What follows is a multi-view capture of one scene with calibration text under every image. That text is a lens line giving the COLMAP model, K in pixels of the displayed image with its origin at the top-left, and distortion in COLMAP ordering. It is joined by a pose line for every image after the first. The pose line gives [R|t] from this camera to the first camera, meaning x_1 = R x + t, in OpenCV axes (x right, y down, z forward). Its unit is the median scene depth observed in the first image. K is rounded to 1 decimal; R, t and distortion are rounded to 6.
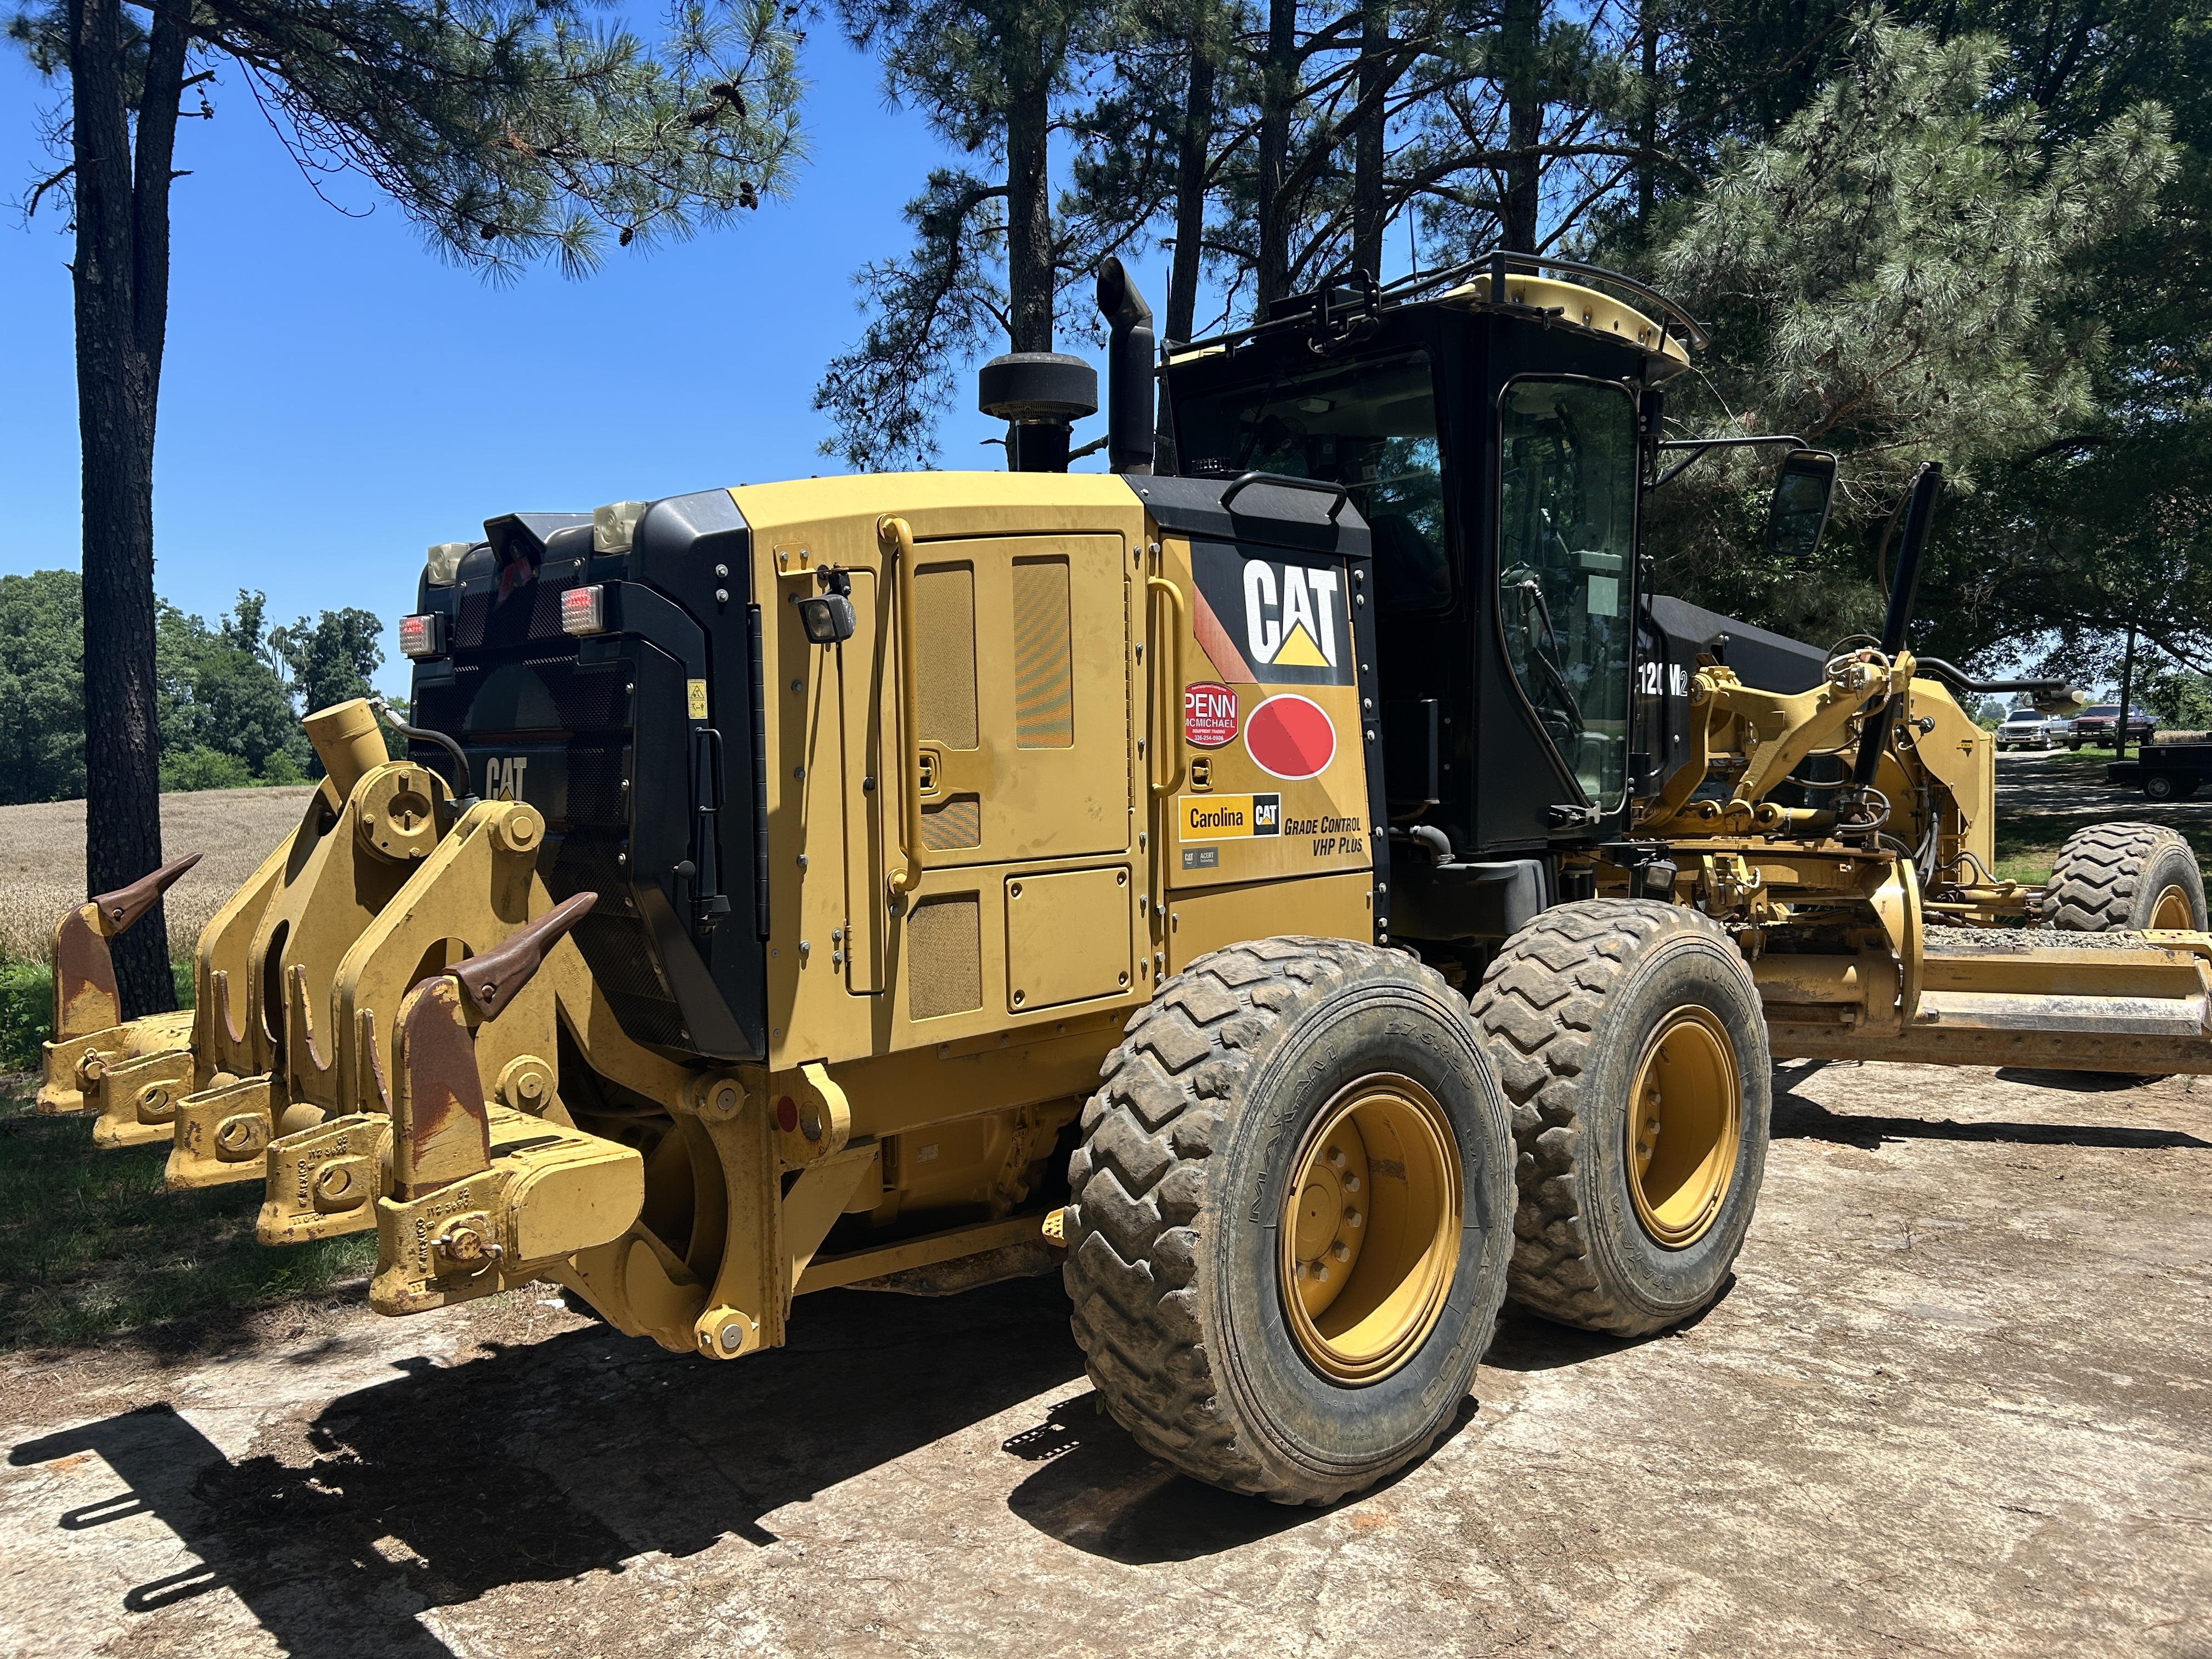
lens RADIAL K [[1670.8, 0, 1123.2], [0, 1670.8, 833.7], [0, 0, 1]] dist [0.061785, -0.078465]
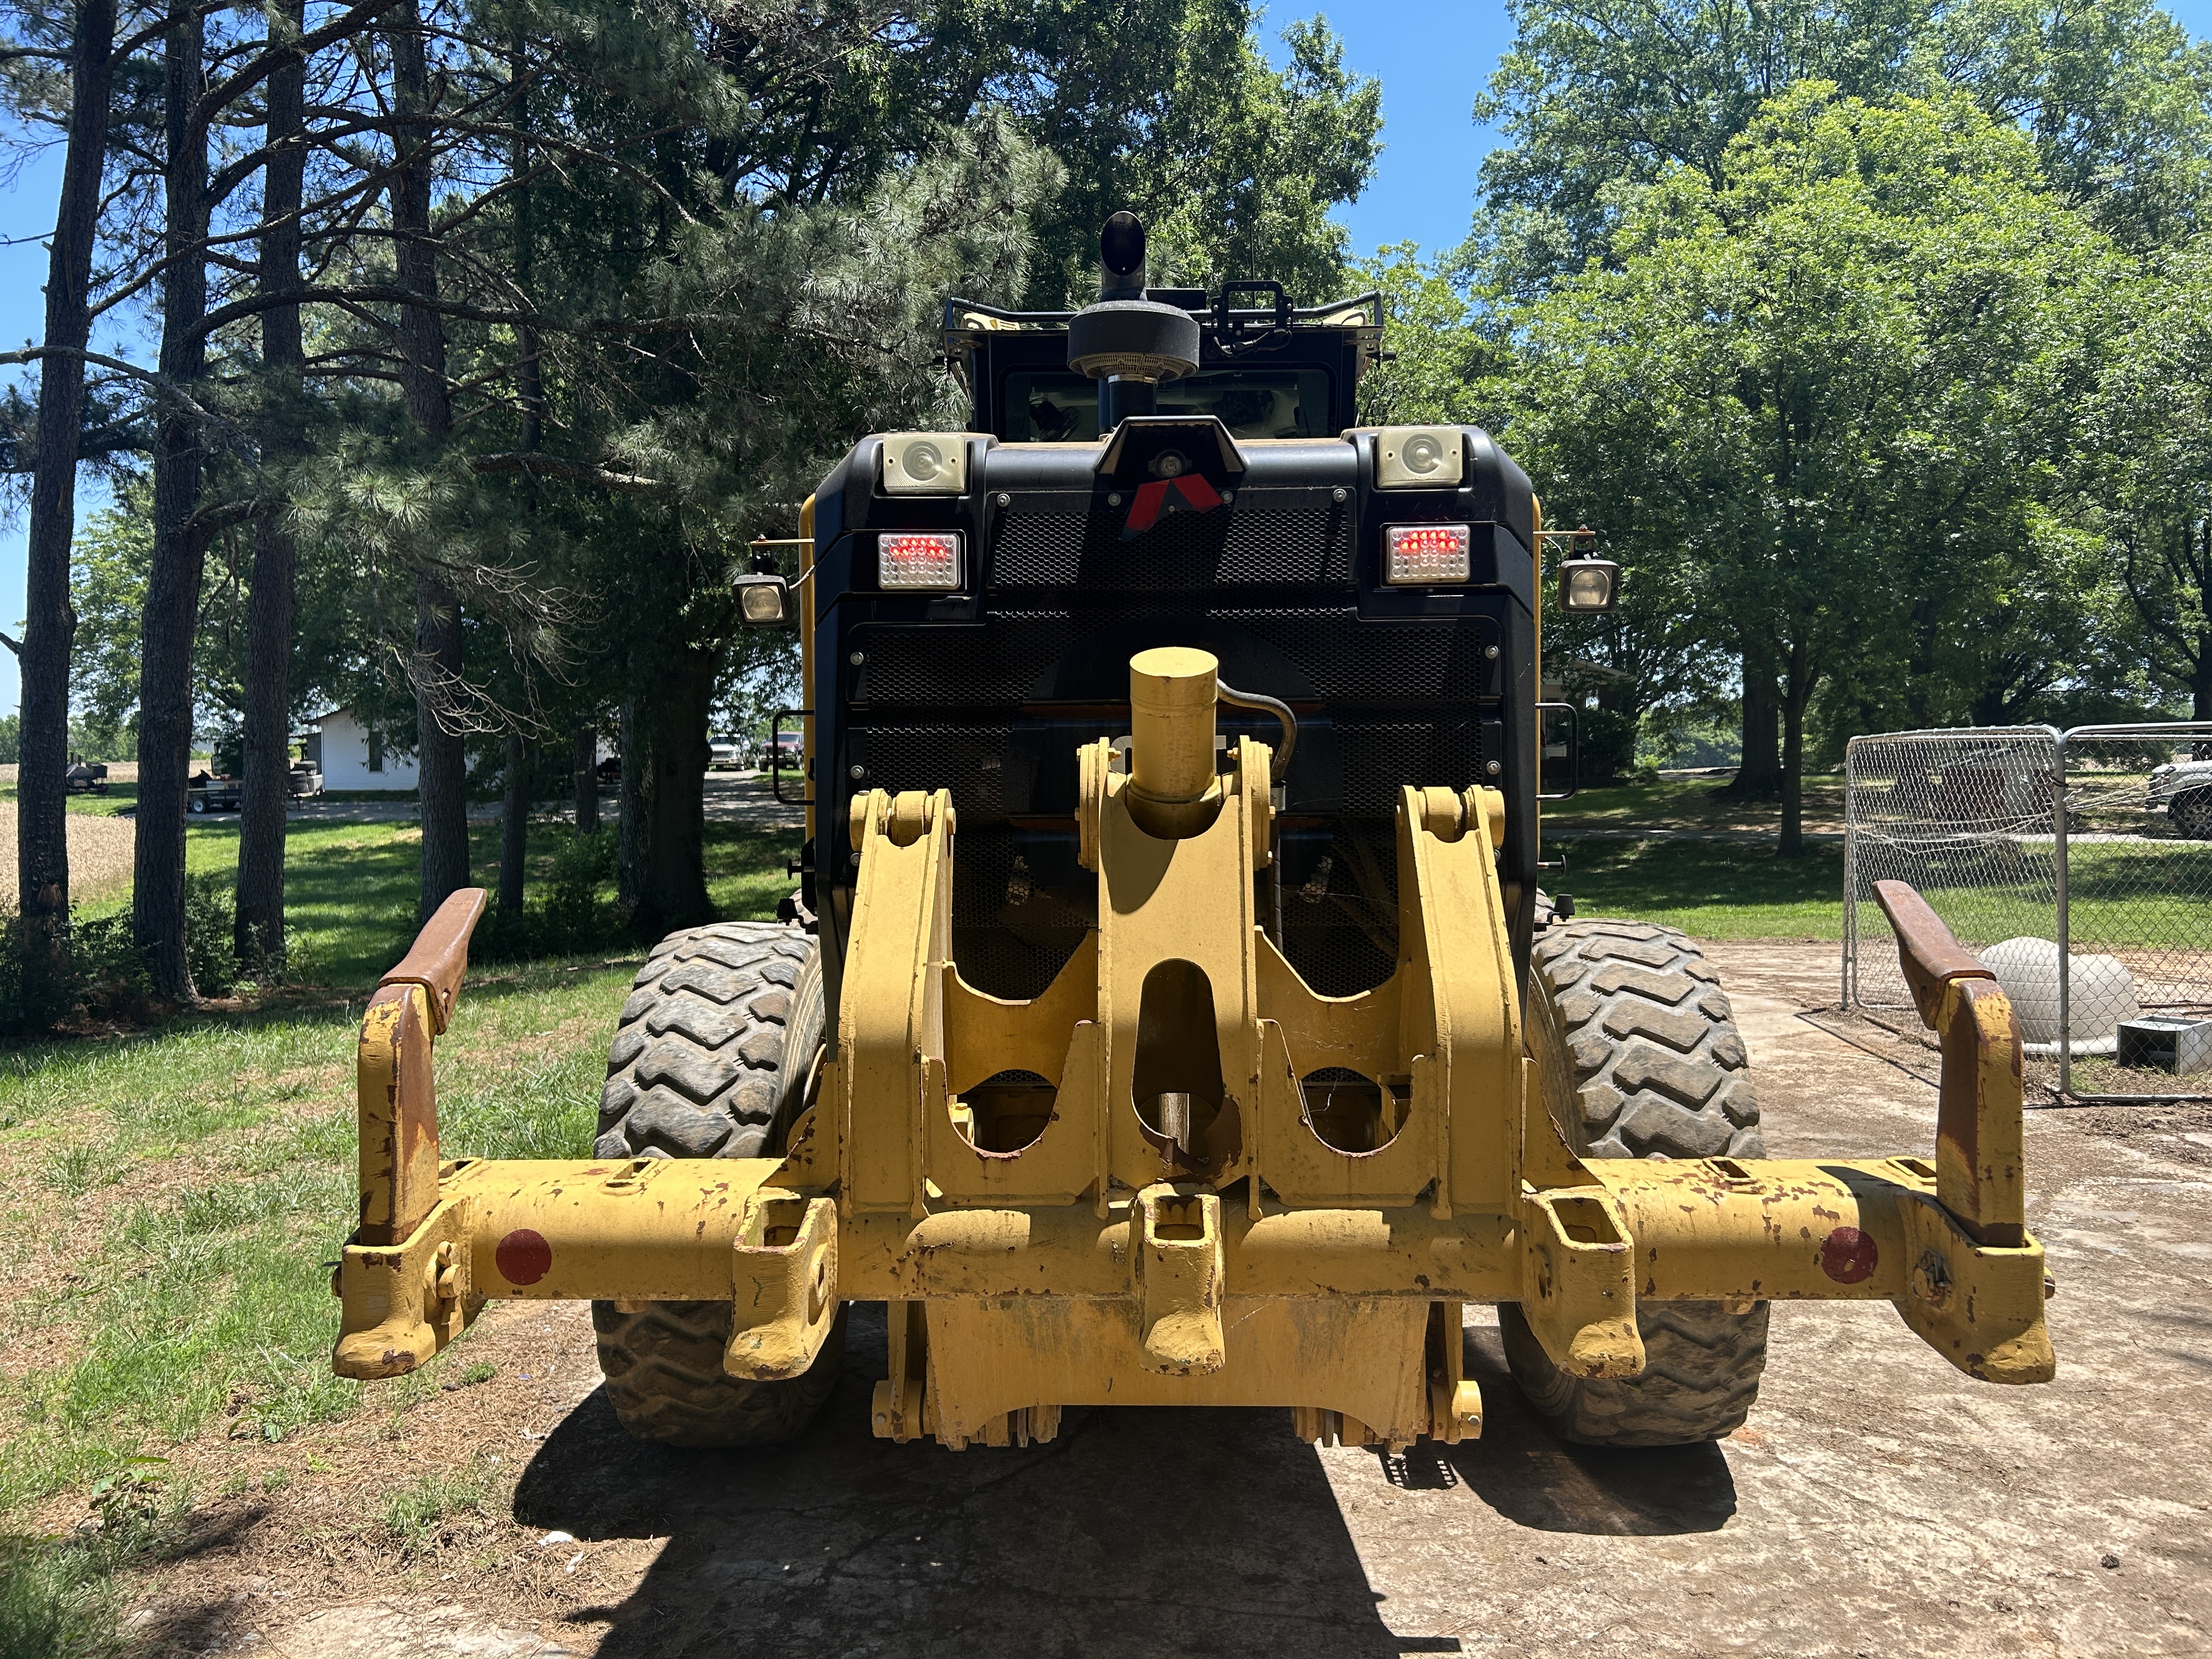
lens RADIAL K [[1672.4, 0, 1095.3], [0, 1672.4, 838.5], [0, 0, 1]] dist [0.063043, -0.074249]
pose [[0.717276, -0.025621, 0.696318, -0.754534], [0.032879, 0.999455, 0.002906, -0.002483], [-0.696013, 0.020810, 0.717728, 0.398910]]
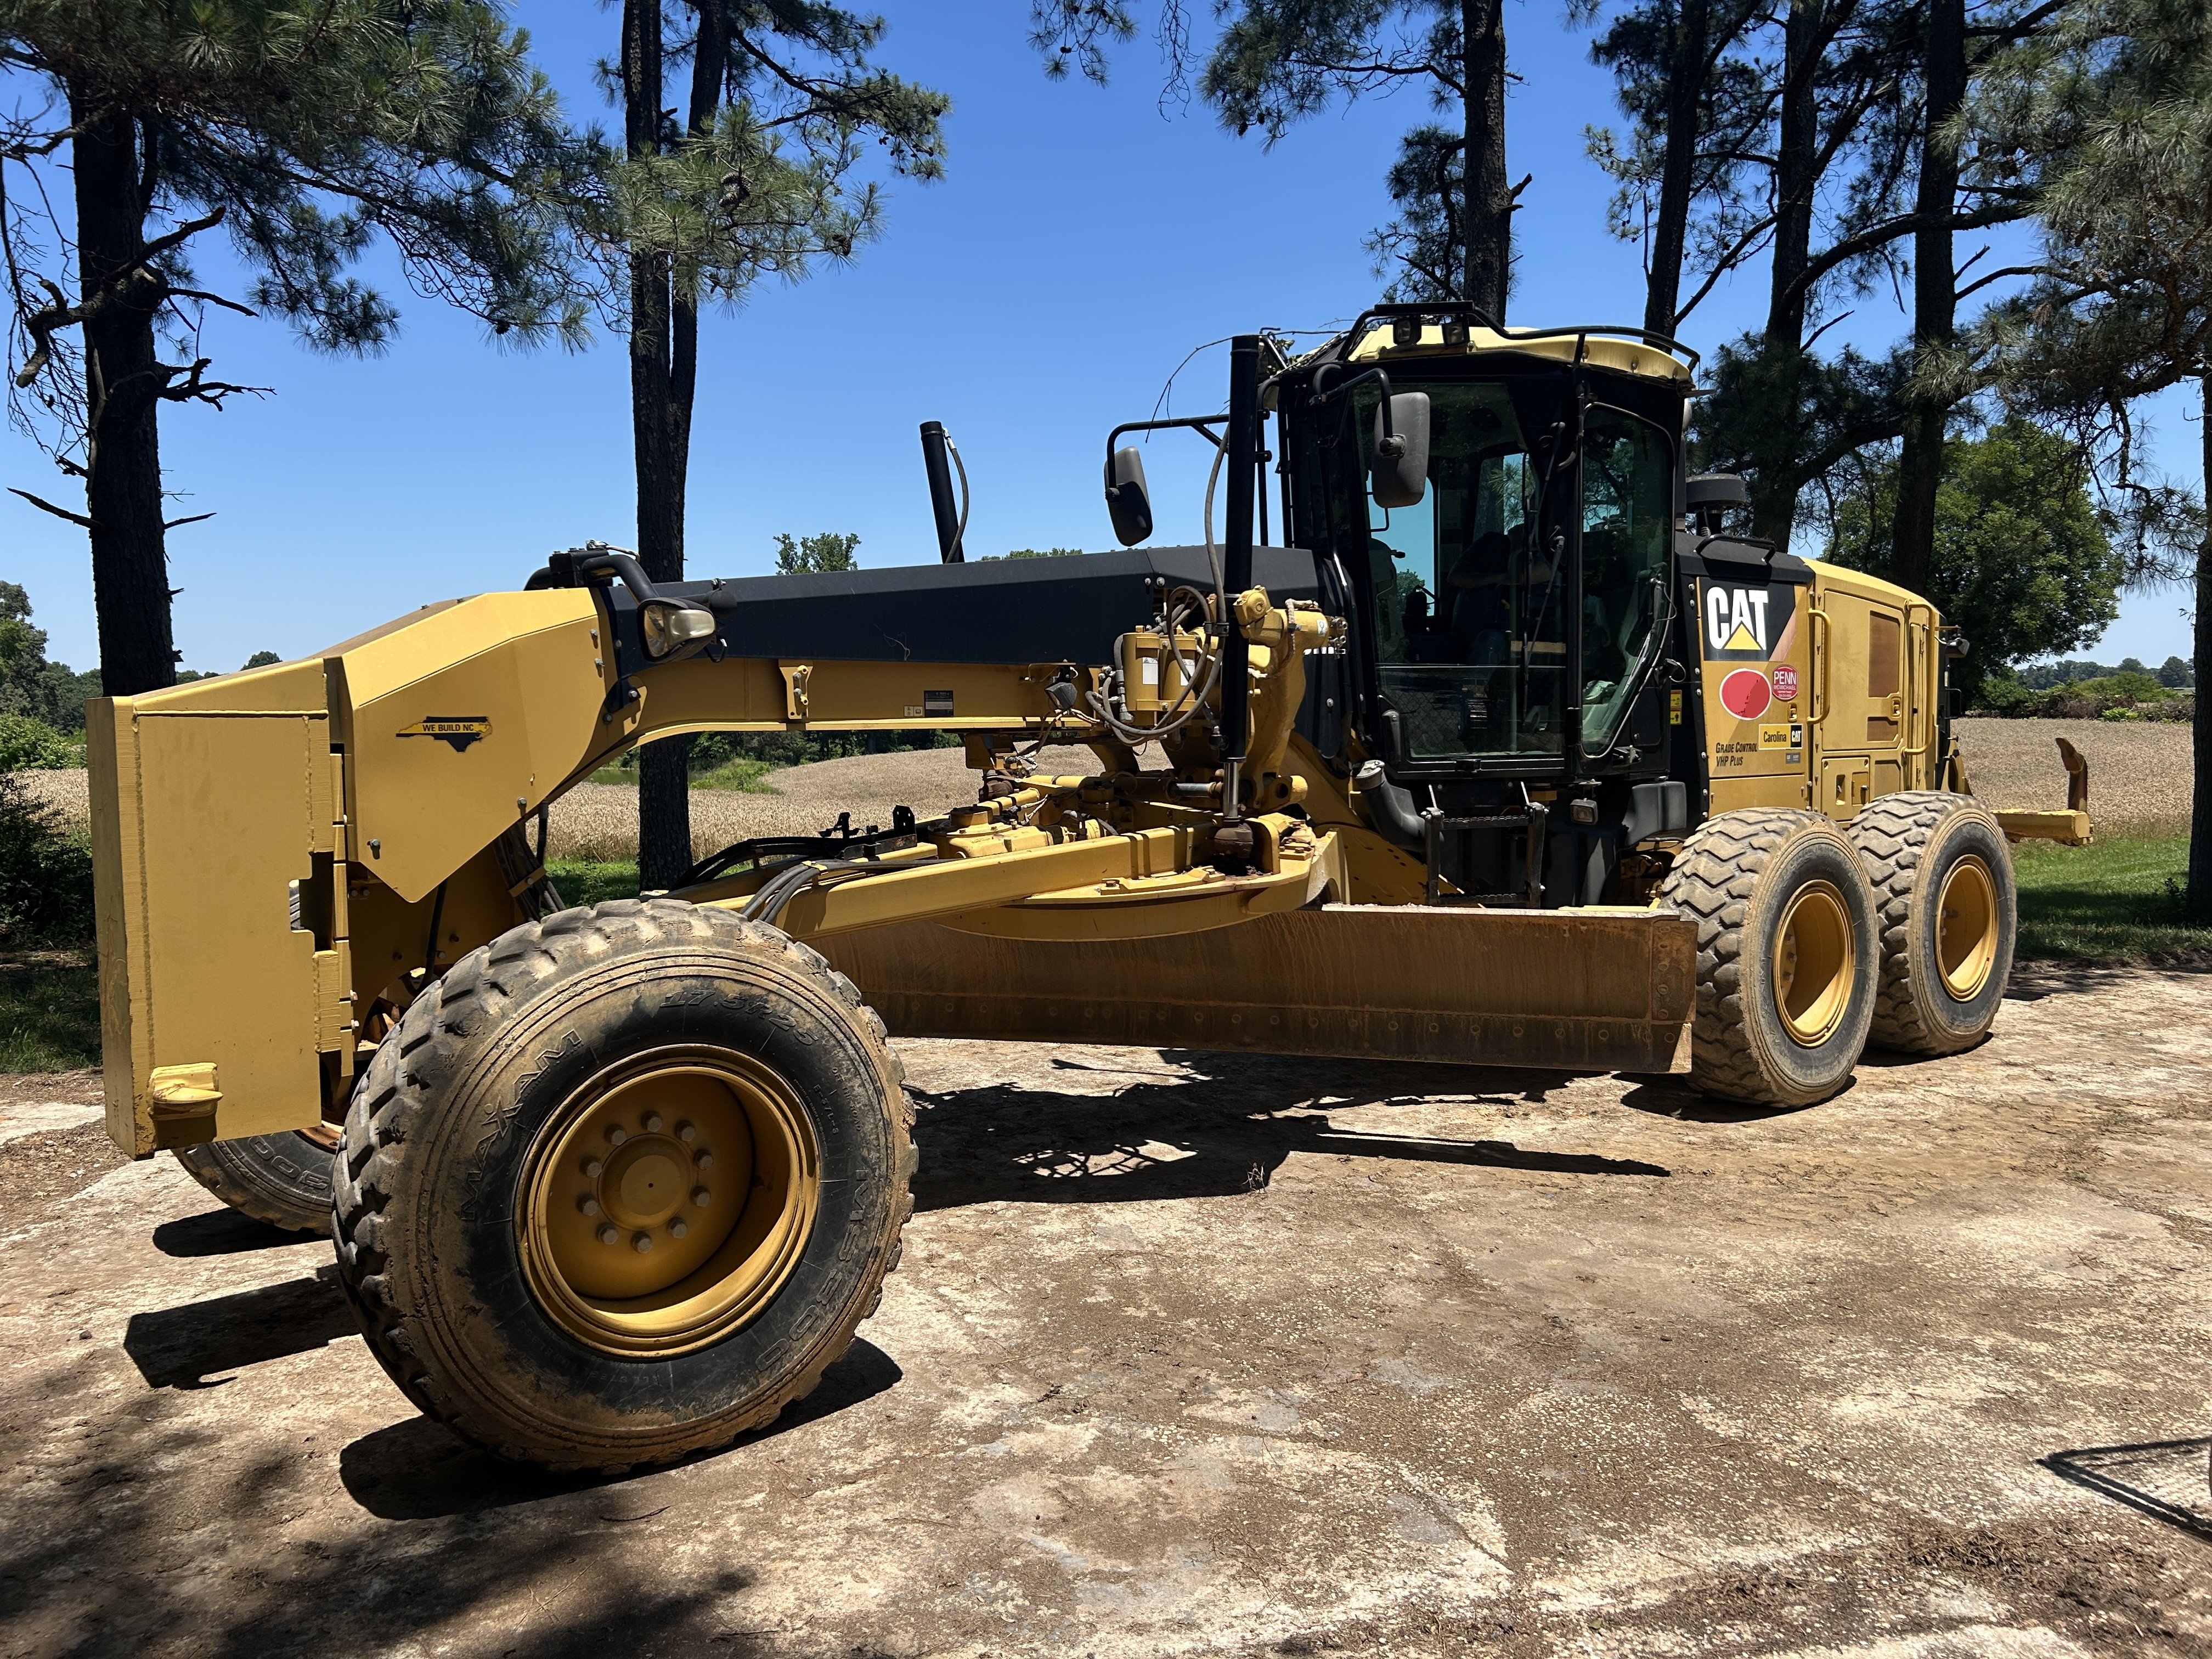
lens RADIAL K [[1672.4, 0, 1095.3], [0, 1672.4, 838.5], [0, 0, 1]] dist [0.063043, -0.074249]
pose [[0.854963, 0.042643, -0.516933, 1.127061], [-0.025507, 0.998865, 0.040214, -0.015134], [0.518061, -0.021196, 0.855081, 0.082728]]
